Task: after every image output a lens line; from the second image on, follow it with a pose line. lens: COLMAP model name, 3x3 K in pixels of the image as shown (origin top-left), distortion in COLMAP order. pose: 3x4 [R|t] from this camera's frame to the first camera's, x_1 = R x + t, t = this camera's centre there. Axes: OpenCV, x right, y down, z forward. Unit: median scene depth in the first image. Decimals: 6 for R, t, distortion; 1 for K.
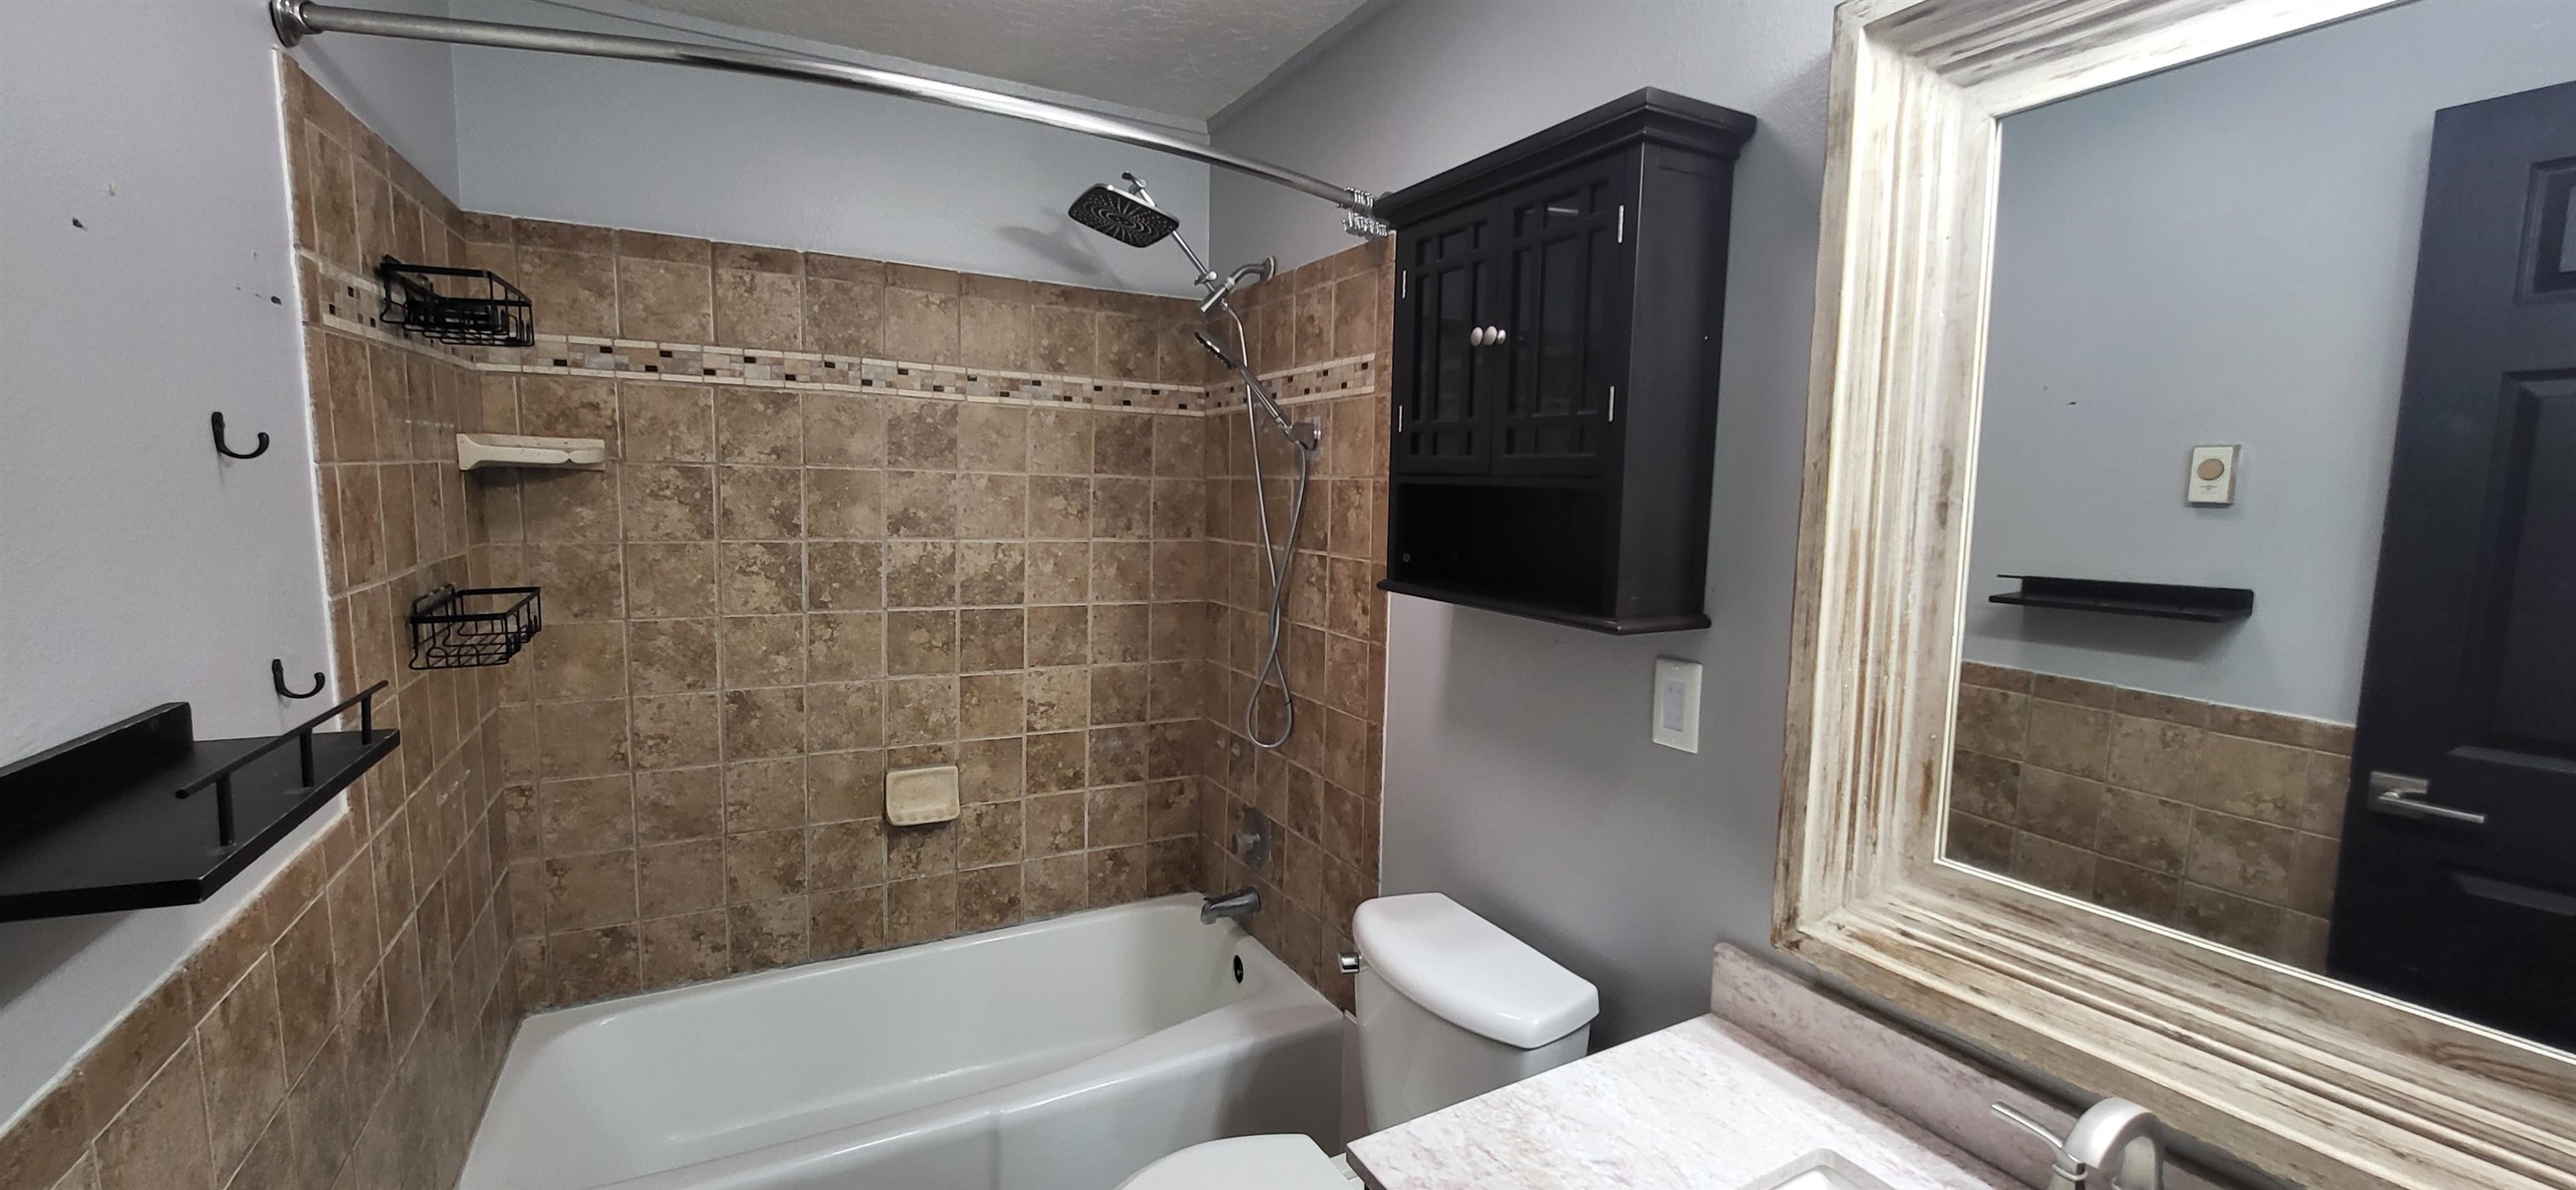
lens RADIAL K [[1003.9, 0, 1315.0], [0, 1003.9, 605.8], [0, 0, 1]] dist [0.001441, 0.000102]
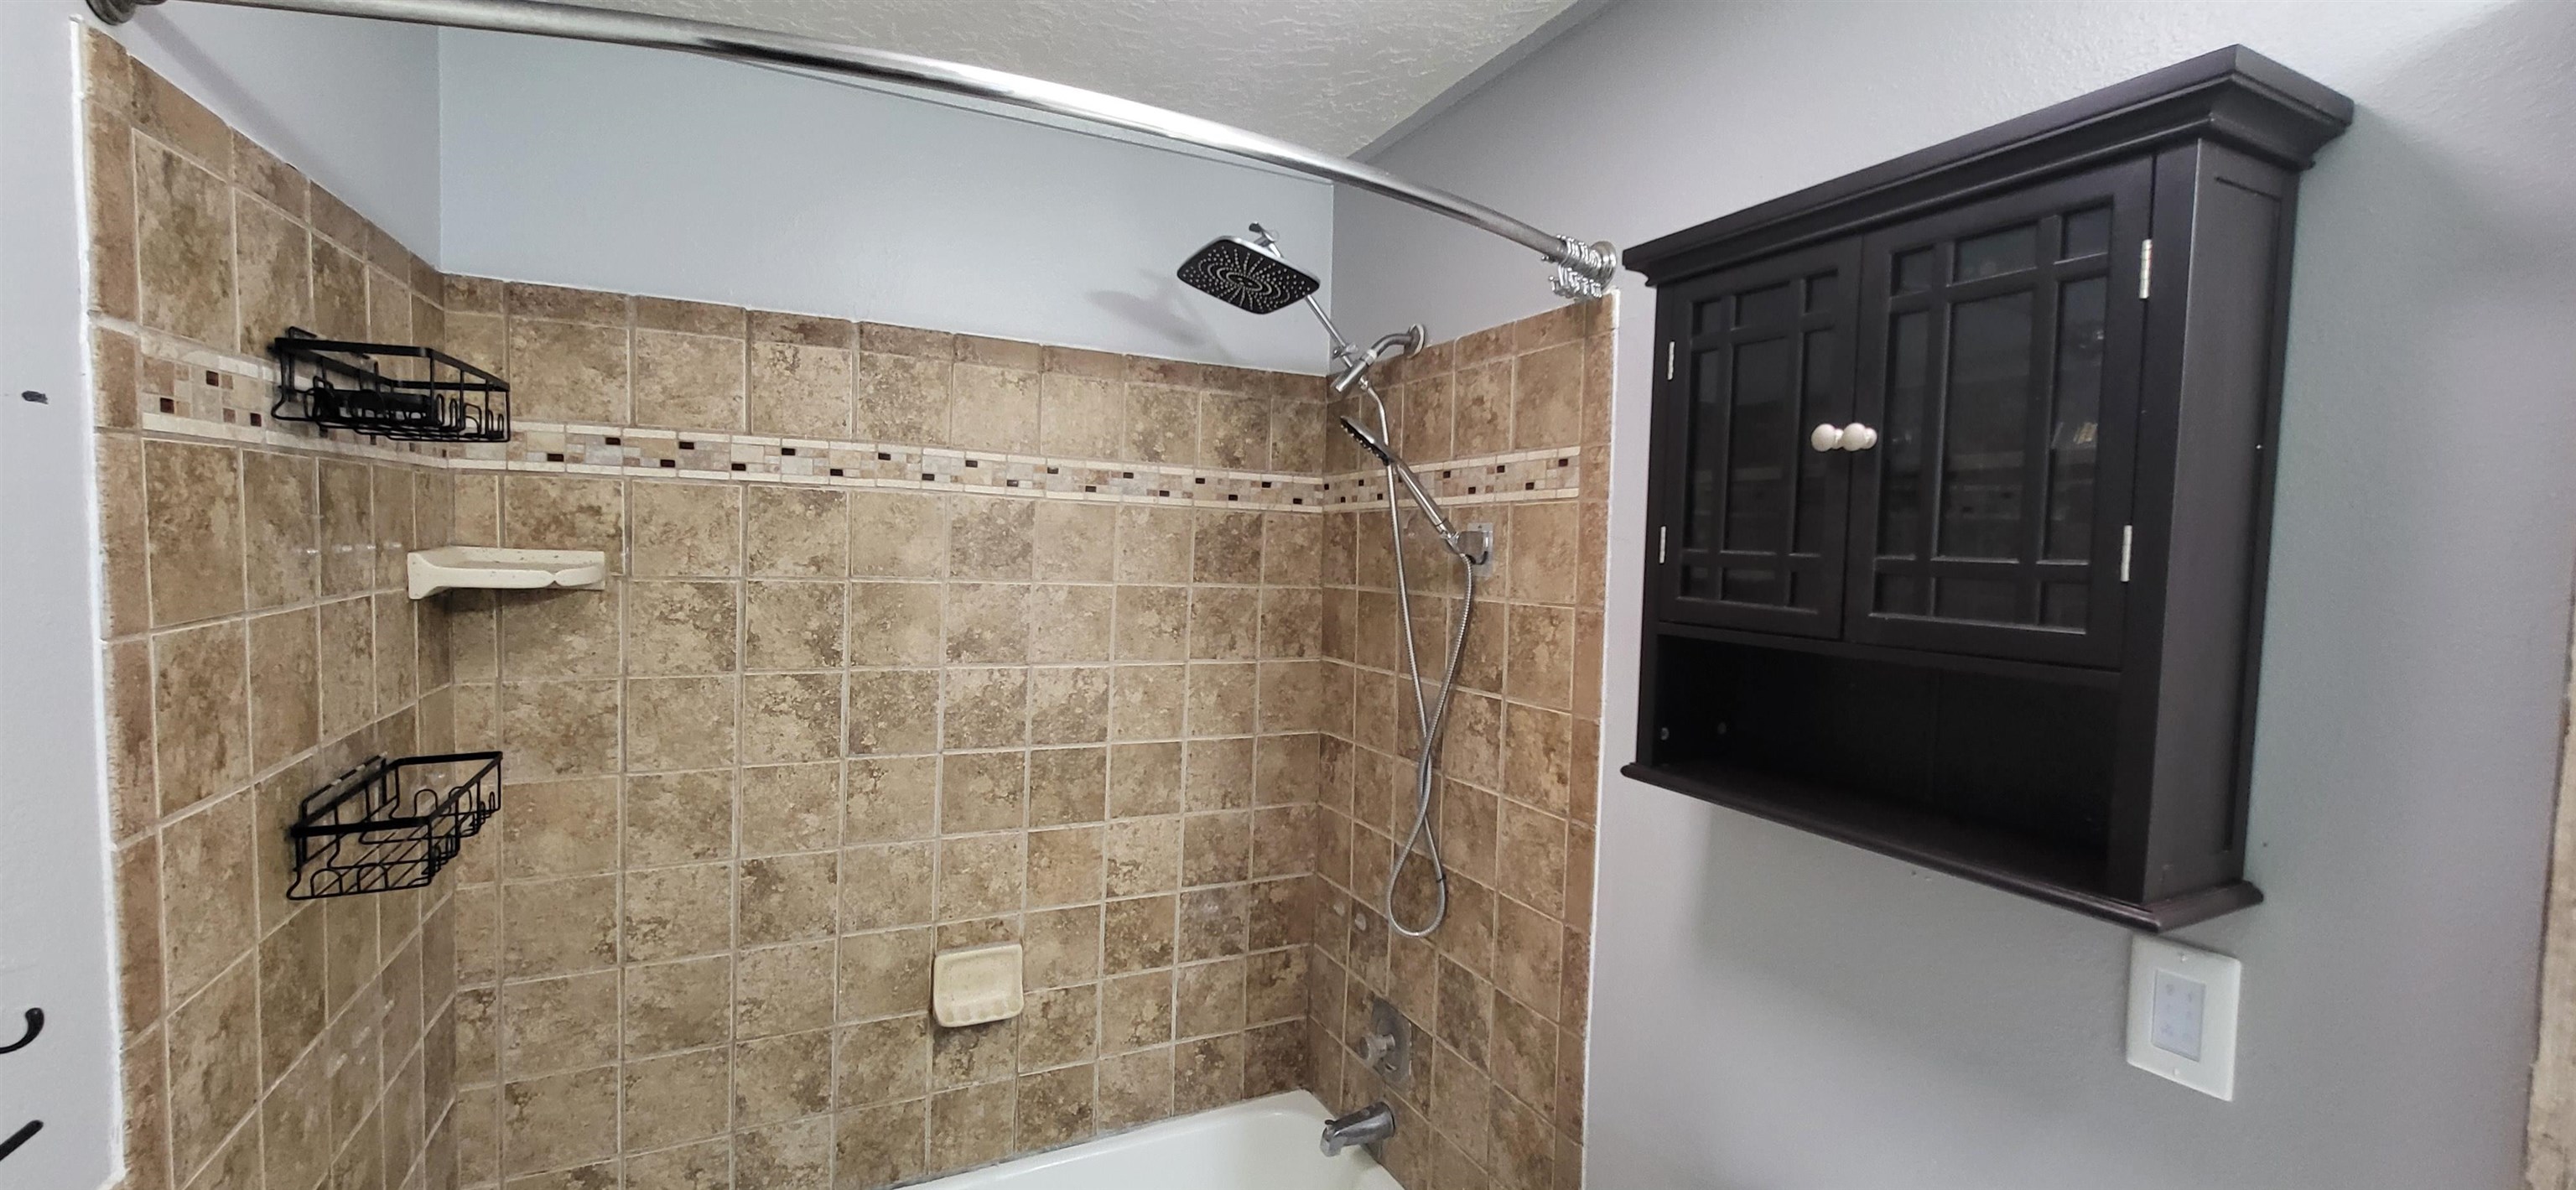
lens RADIAL K [[1003.9, 0, 1315.0], [0, 1003.9, 605.8], [0, 0, 1]] dist [0.001441, 0.000102]
pose [[0.999265, 0.006541, -0.037780, -0.103067], [-0.008895, 0.998006, -0.062493, -0.072066], [0.037296, 0.062783, 0.997330, 0.209194]]
